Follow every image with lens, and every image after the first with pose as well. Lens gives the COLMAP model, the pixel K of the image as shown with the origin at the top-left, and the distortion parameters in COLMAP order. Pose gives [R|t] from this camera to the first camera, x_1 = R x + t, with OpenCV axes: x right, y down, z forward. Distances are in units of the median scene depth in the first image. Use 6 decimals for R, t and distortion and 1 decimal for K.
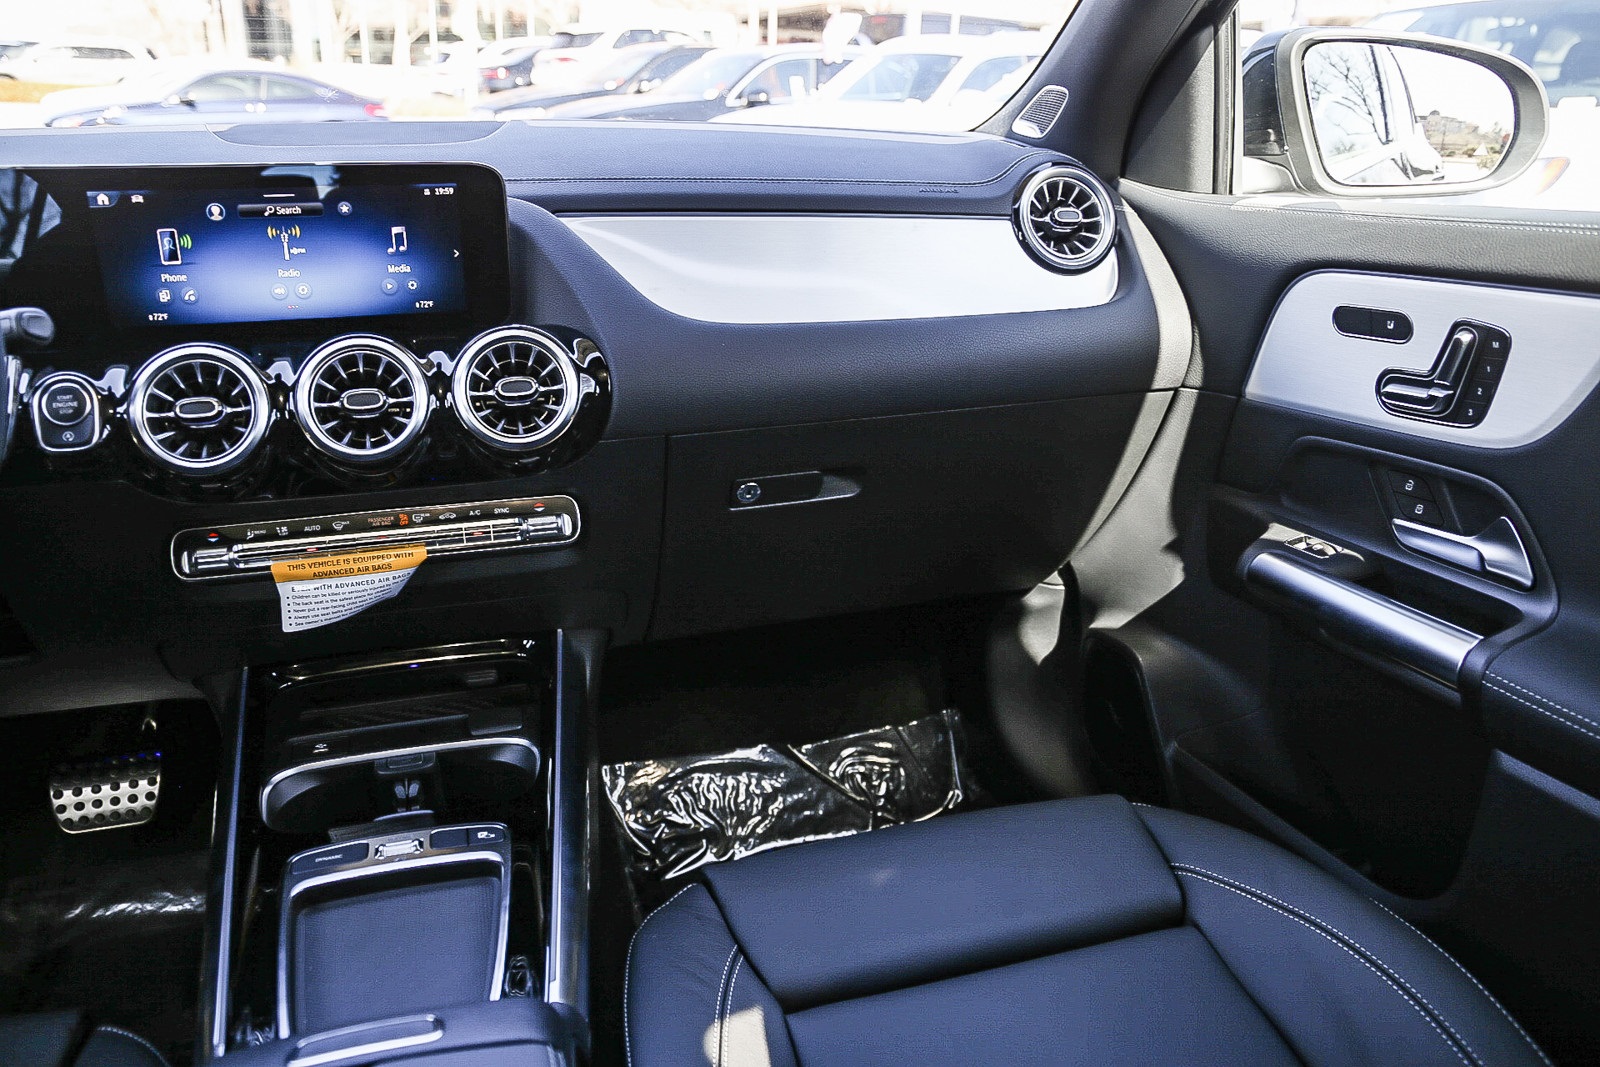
lens RADIAL K [[1142.6, 0, 807.7], [0, 1142.6, 546.3], [0, 0, 1]] dist [-0.092253, 0.075345]
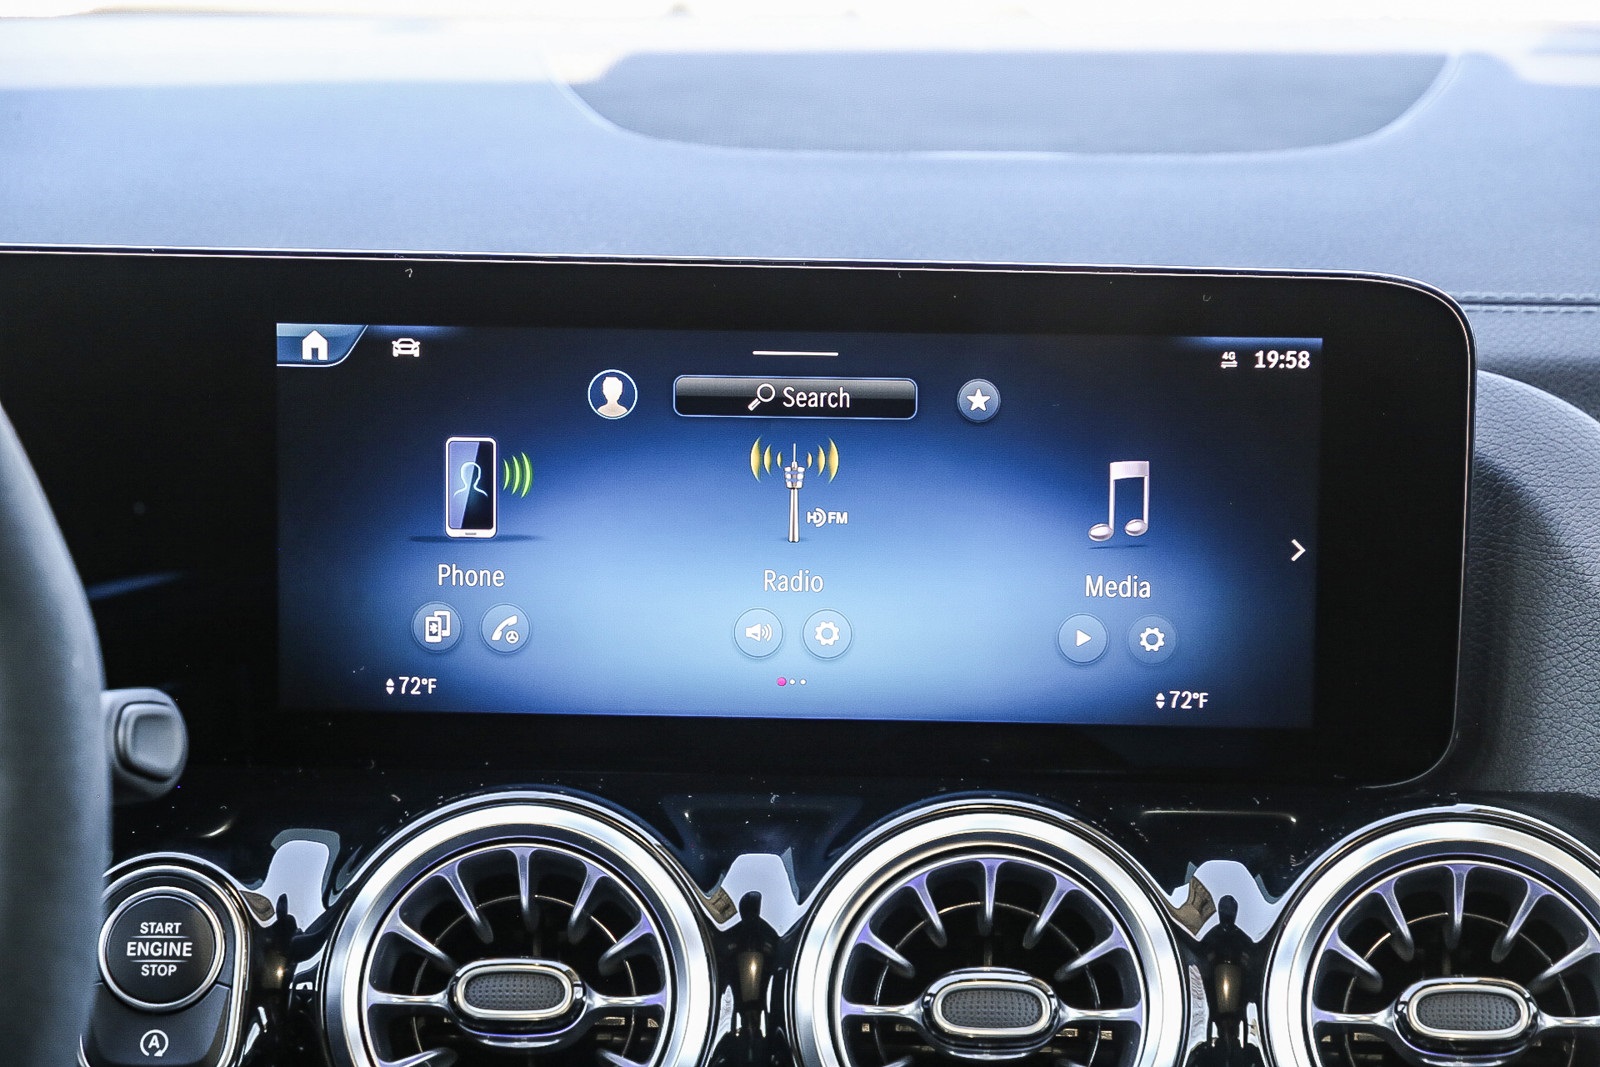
lens RADIAL K [[4502.2, 0, 791.2], [0, 4502.2, 544.6], [0, 0, 1]] dist [0.290432, 0.000000]
pose [[0.943225, 0.064635, -0.325804, -0.033063], [-0.116915, 0.982717, -0.143520, -0.063949], [0.310897, 0.173464, 0.934480, -0.235960]]
